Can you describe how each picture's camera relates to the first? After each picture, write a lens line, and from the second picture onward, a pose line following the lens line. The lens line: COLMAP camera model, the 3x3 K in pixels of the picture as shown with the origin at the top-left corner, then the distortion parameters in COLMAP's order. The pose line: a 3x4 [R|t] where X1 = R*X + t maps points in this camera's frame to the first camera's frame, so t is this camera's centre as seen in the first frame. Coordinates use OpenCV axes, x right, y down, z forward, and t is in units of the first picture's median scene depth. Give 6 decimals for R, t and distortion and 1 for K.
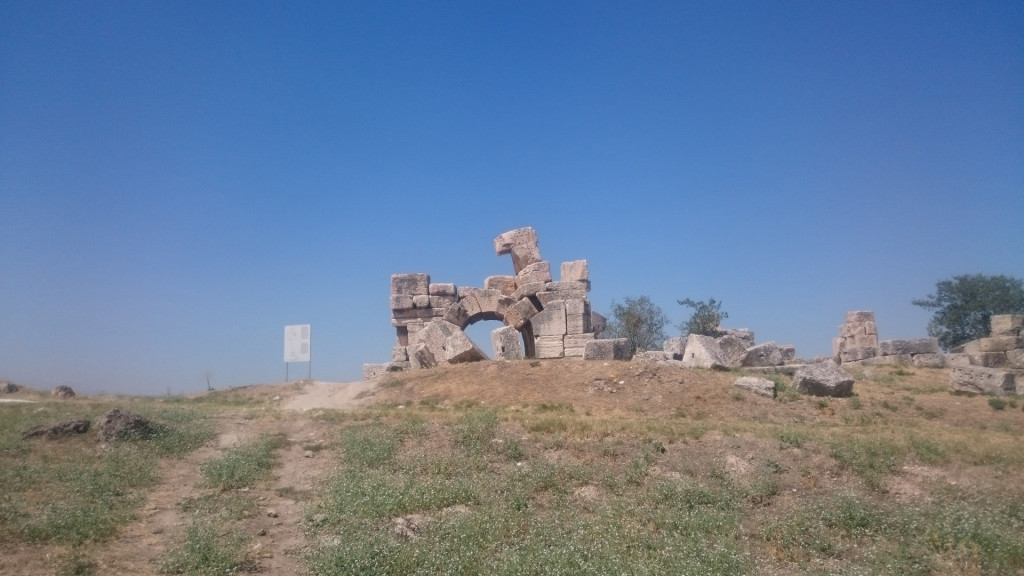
lens RADIAL K [[757.0, 0, 513.1], [0, 757.0, 291.1], [0, 0, 1]] dist [-0.003279, -0.001155]
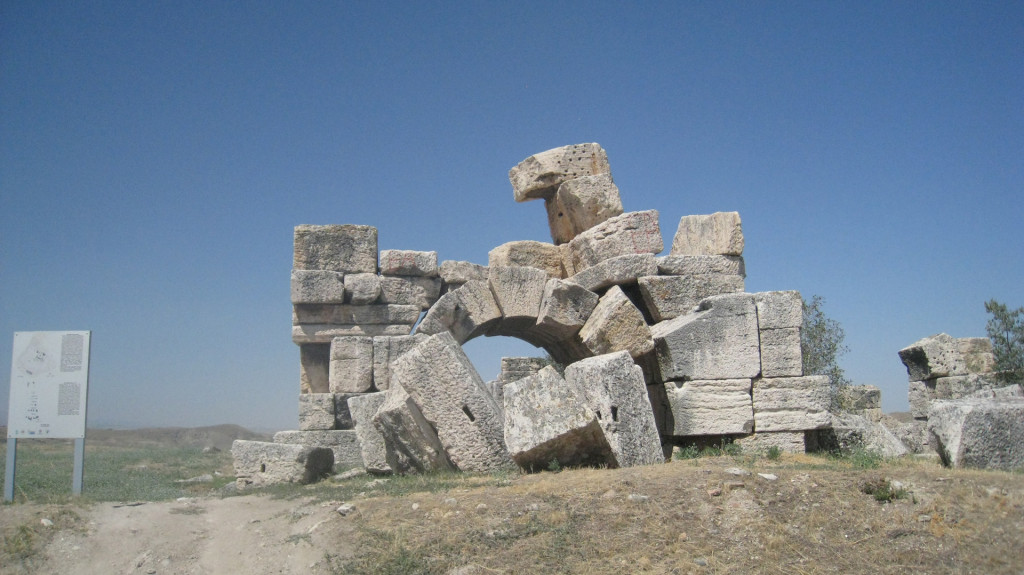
lens RADIAL K [[846.6, 0, 511.9], [0, 846.6, 283.6], [0, 0, 1]] dist [-0.158980, 0.095832]
pose [[0.984008, 0.043291, 0.172781, -0.121311], [-0.038881, 0.998828, -0.028830, 0.021981], [-0.173827, 0.021651, 0.984538, 0.506715]]
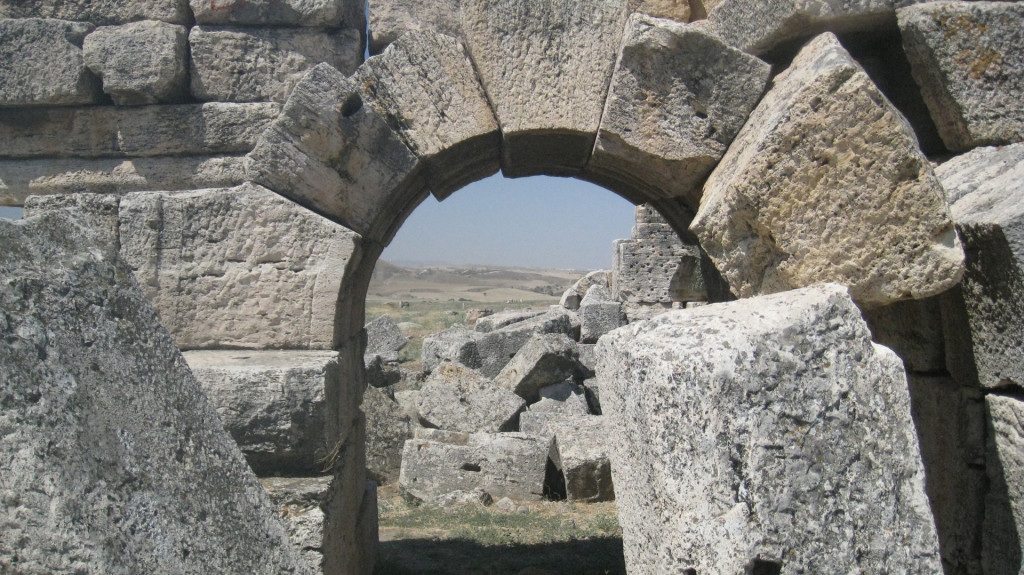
lens RADIAL K [[1092.0, 0, 509.7], [0, 1092.0, 288.2], [0, 0, 1]] dist [-0.139375, 0.000000]
pose [[0.999483, 0.030133, -0.011178, -0.035315], [-0.027807, 0.985159, 0.169376, 0.020998], [0.016116, -0.168978, 0.985488, 0.765586]]
